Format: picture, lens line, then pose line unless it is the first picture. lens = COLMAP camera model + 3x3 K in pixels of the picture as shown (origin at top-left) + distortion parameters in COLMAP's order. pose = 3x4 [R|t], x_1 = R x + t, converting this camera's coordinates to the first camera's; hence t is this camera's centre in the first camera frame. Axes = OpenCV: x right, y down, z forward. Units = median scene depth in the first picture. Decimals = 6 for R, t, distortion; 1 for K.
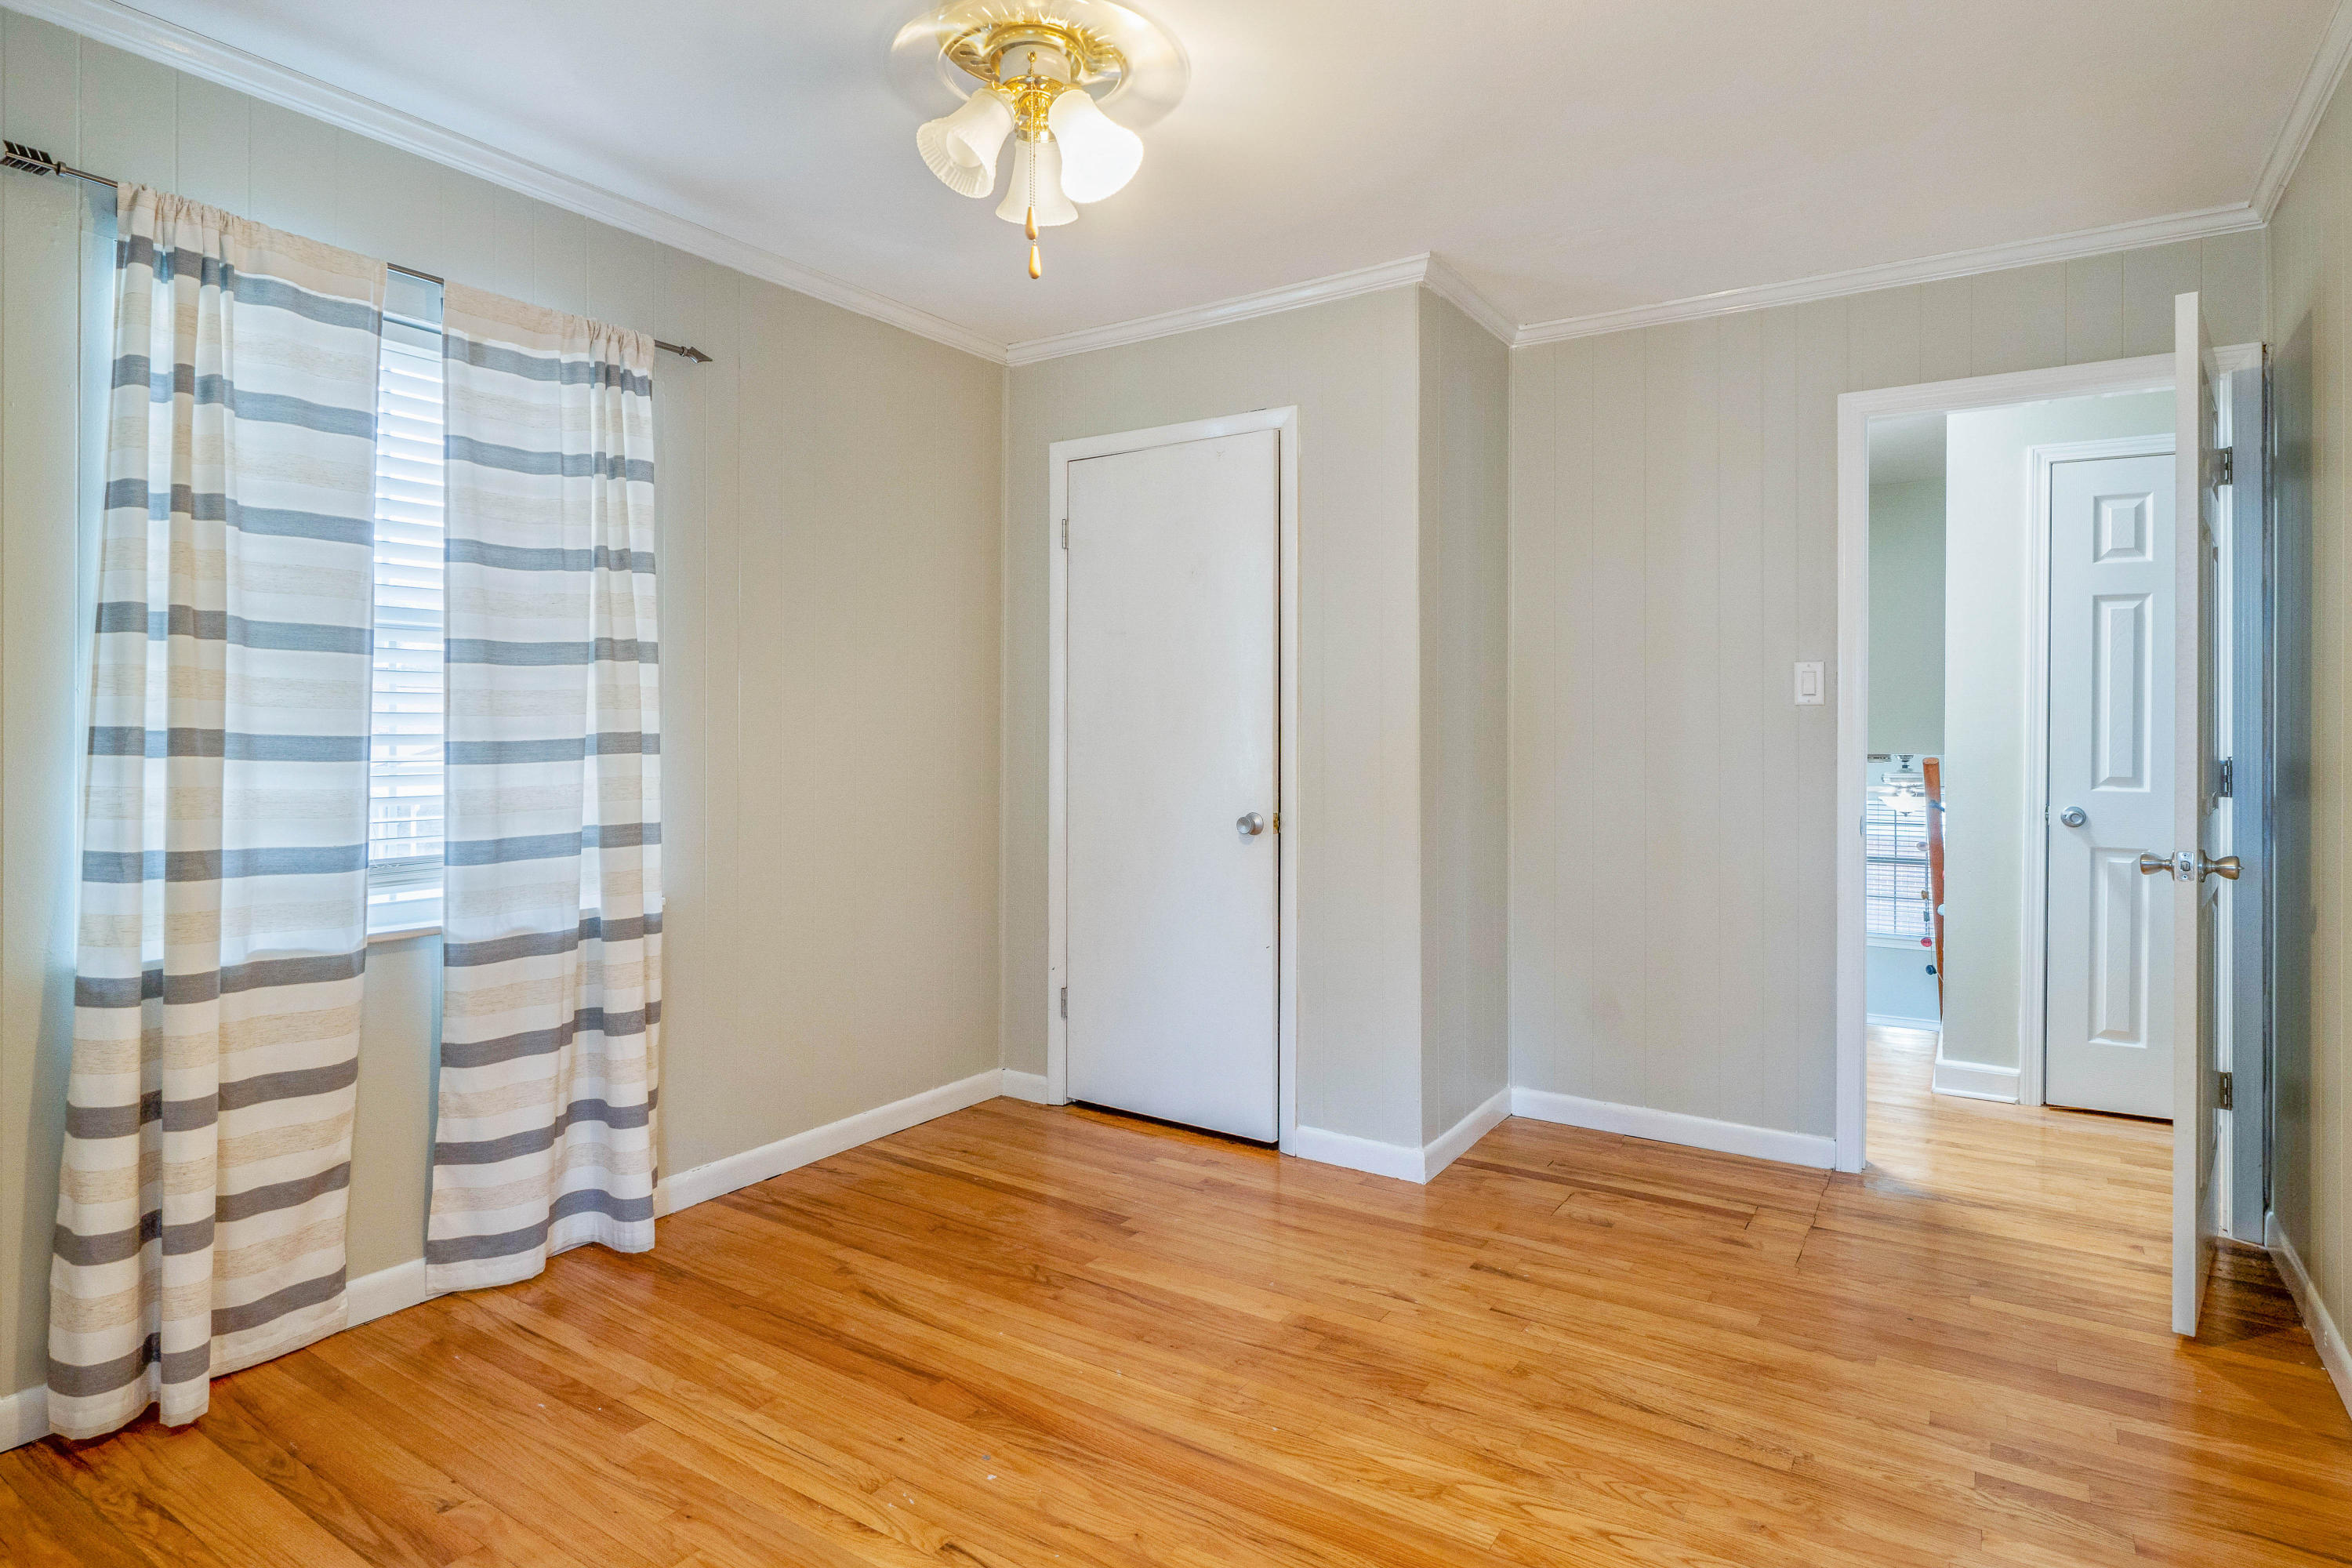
lens RADIAL K [[1251.5, 0, 1173.9], [0, 1251.5, 773.0], [0, 0, 1]] dist [-0.006871, 0.000392]
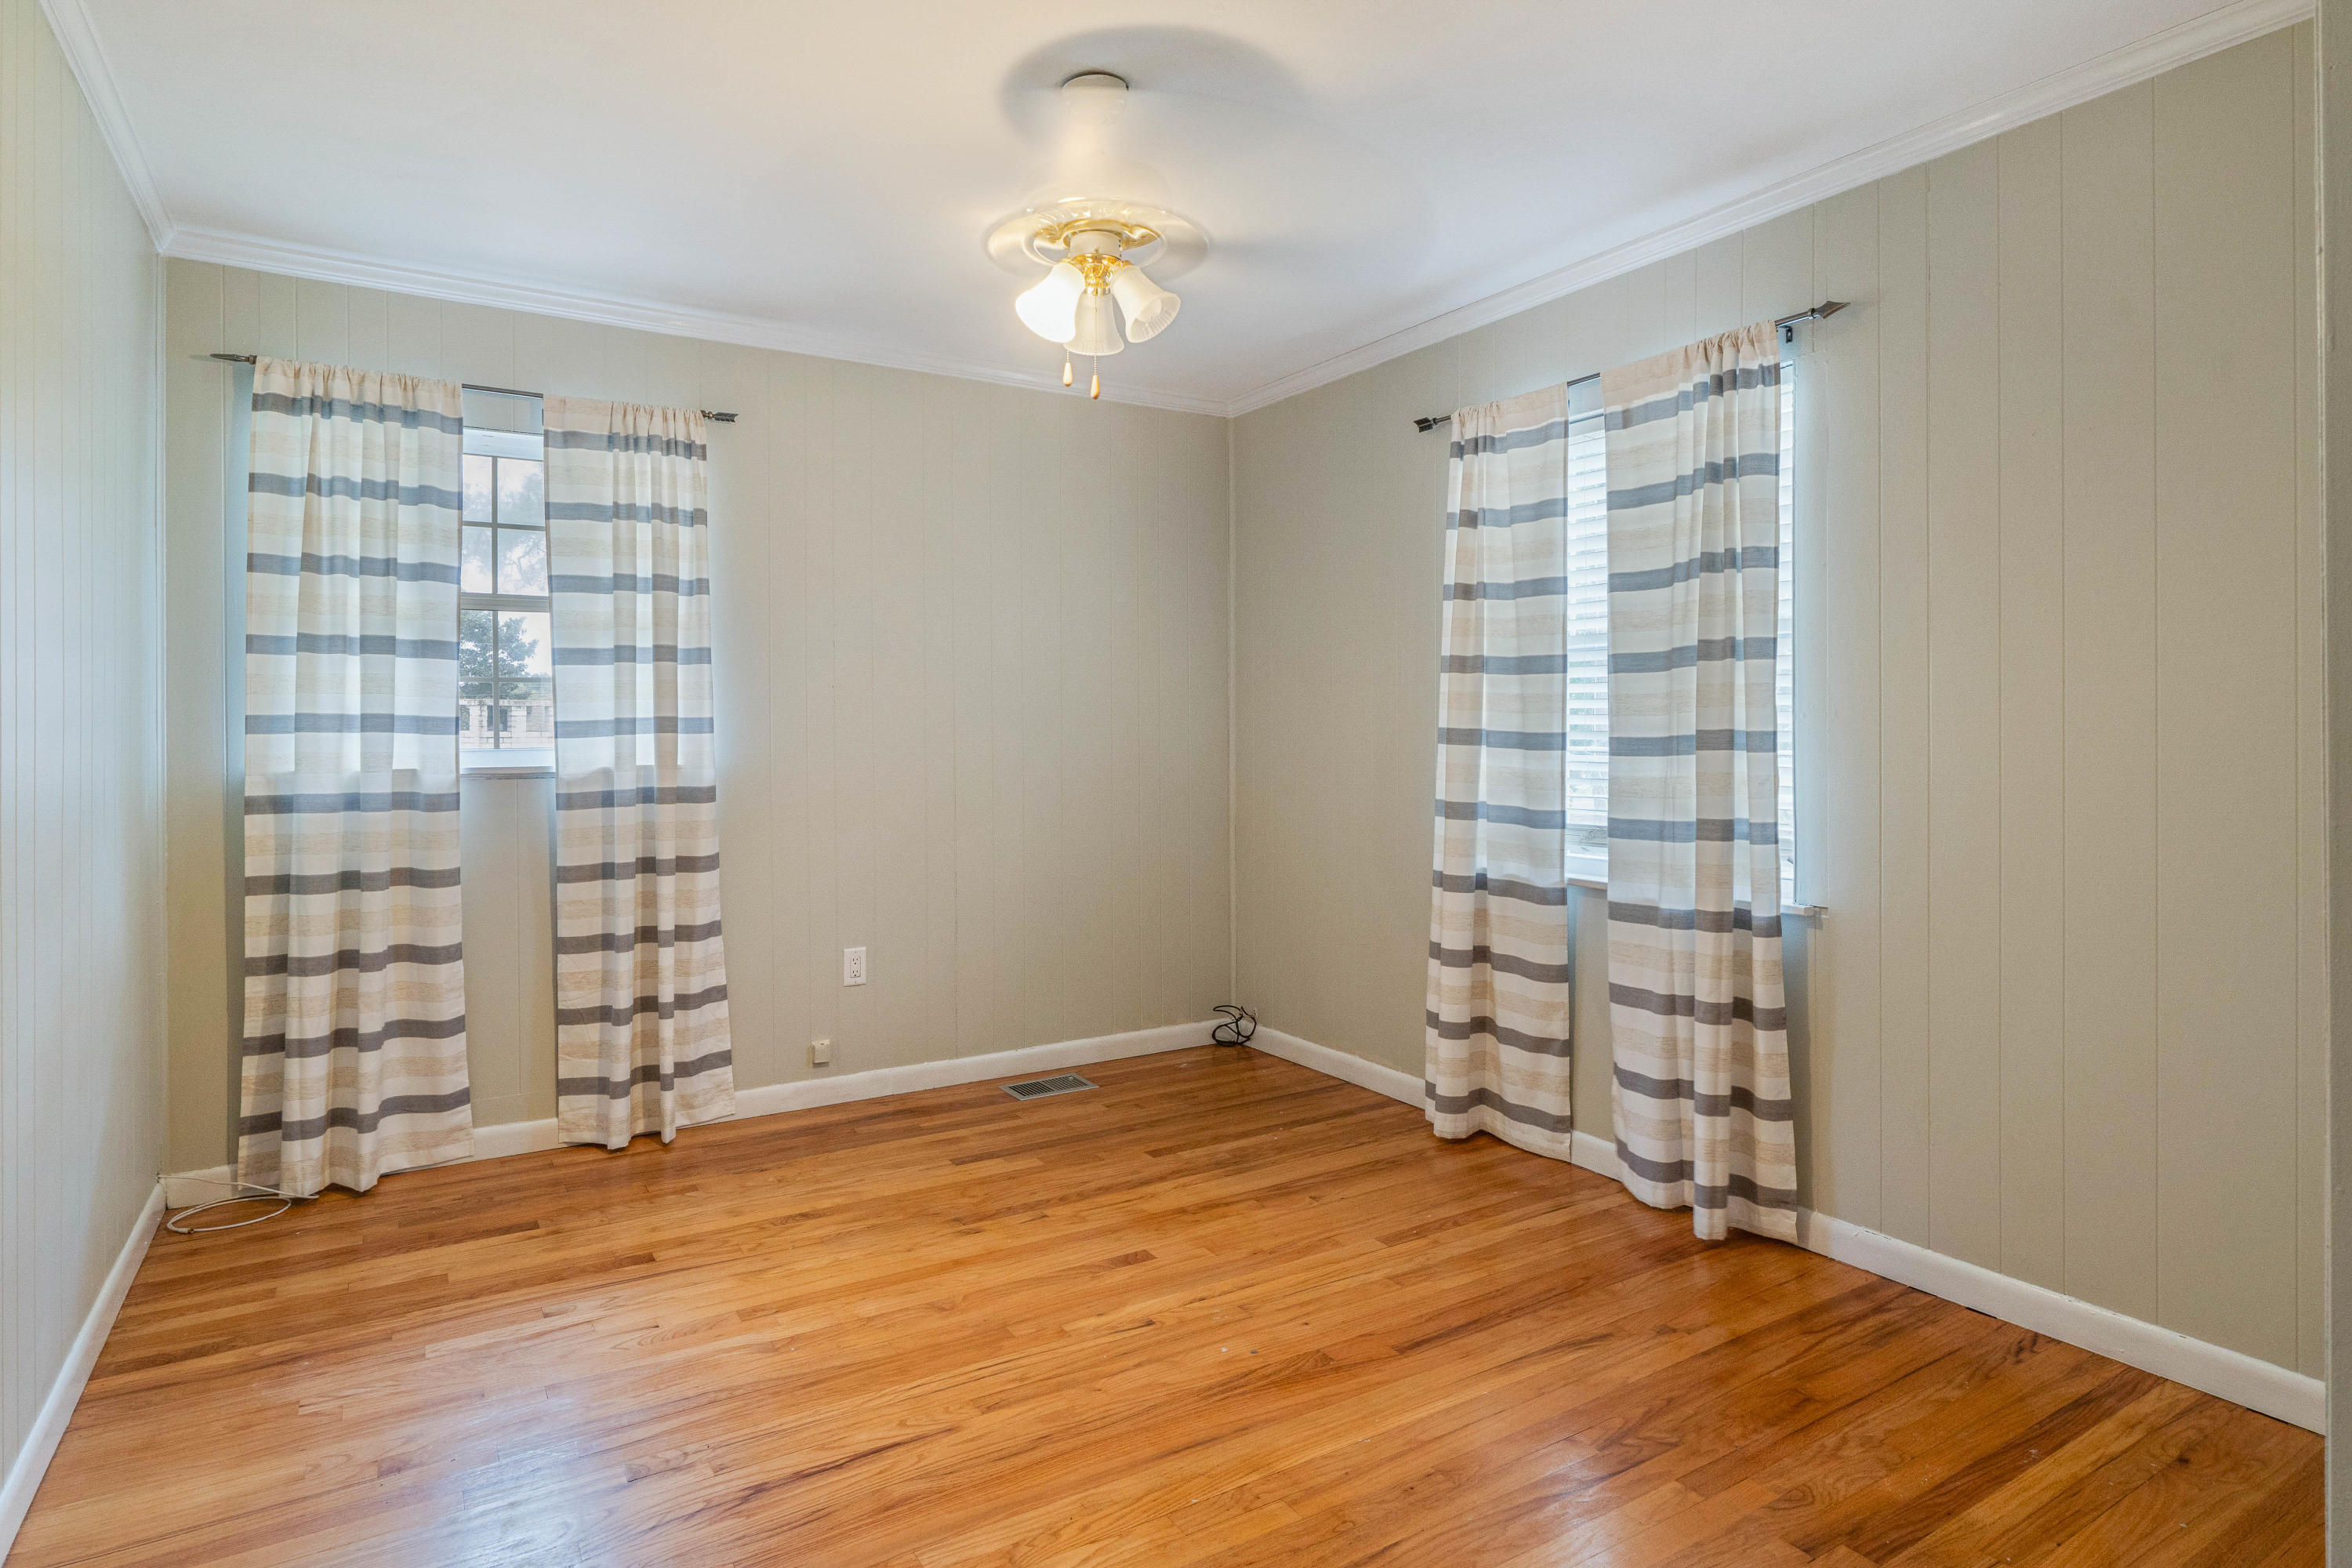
lens RADIAL K [[1276.6, 0, 1170.5], [0, 1276.6, 768.2], [0, 0, 1]] dist [-0.004256, 0.000234]
pose [[-0.415730, 0.026785, -0.909093, 0.794690], [-0.029753, 0.998631, 0.043029, -0.037369], [0.909001, 0.044937, -0.414364, 1.169556]]
